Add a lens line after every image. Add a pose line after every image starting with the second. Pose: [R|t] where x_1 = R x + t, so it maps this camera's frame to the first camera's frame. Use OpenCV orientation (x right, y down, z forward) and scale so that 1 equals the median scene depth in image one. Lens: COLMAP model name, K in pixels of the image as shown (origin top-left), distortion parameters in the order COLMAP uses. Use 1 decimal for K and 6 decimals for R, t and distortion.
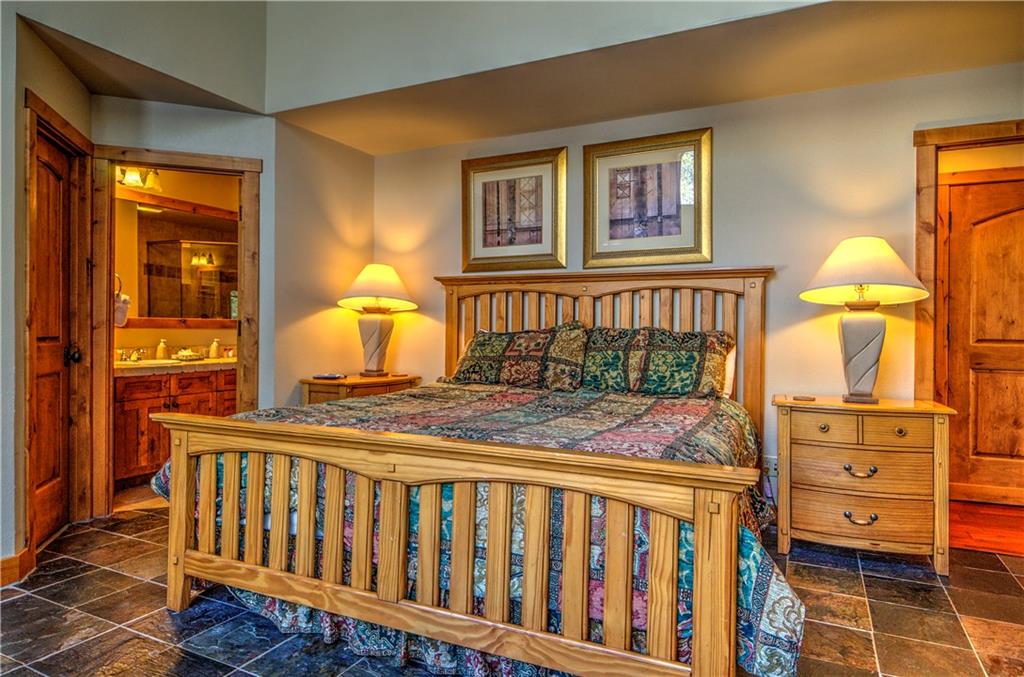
lens RADIAL K [[630.6, 0, 510.7], [0, 630.6, 343.1], [0, 0, 1]] dist [0.026576, -0.008327]
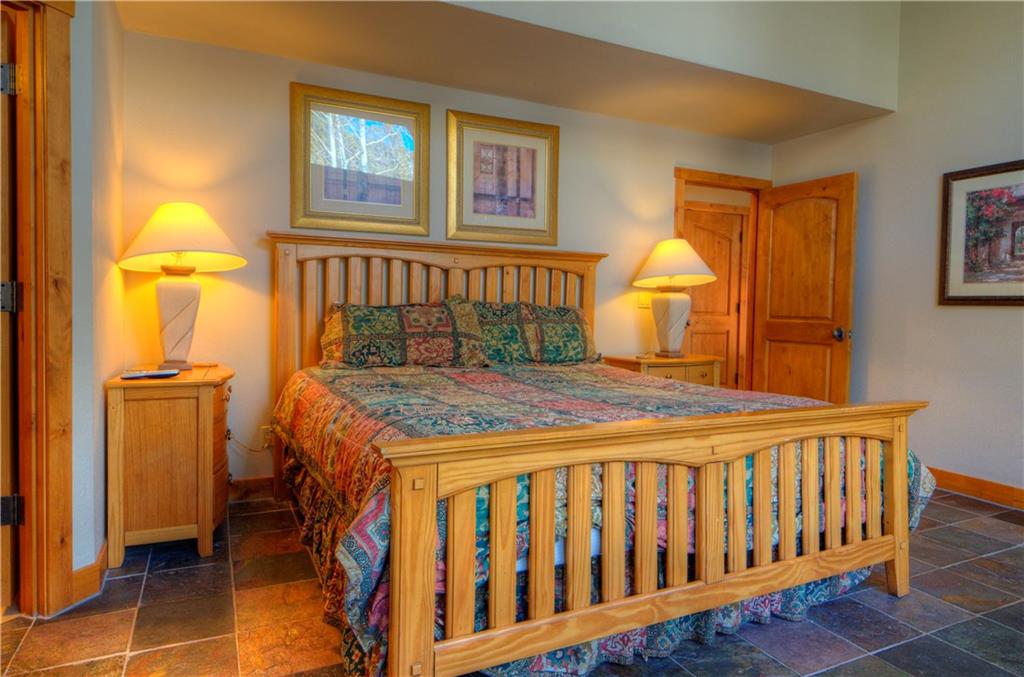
lens RADIAL K [[630.6, 0, 518.7], [0, 630.6, 334.3], [0, 0, 1]] dist [0.026576, -0.008327]
pose [[0.603340, -0.034389, 0.796742, -0.626954], [0.003091, 0.999163, 0.040785, -0.013083], [-0.797478, -0.022145, 0.602941, 0.352721]]
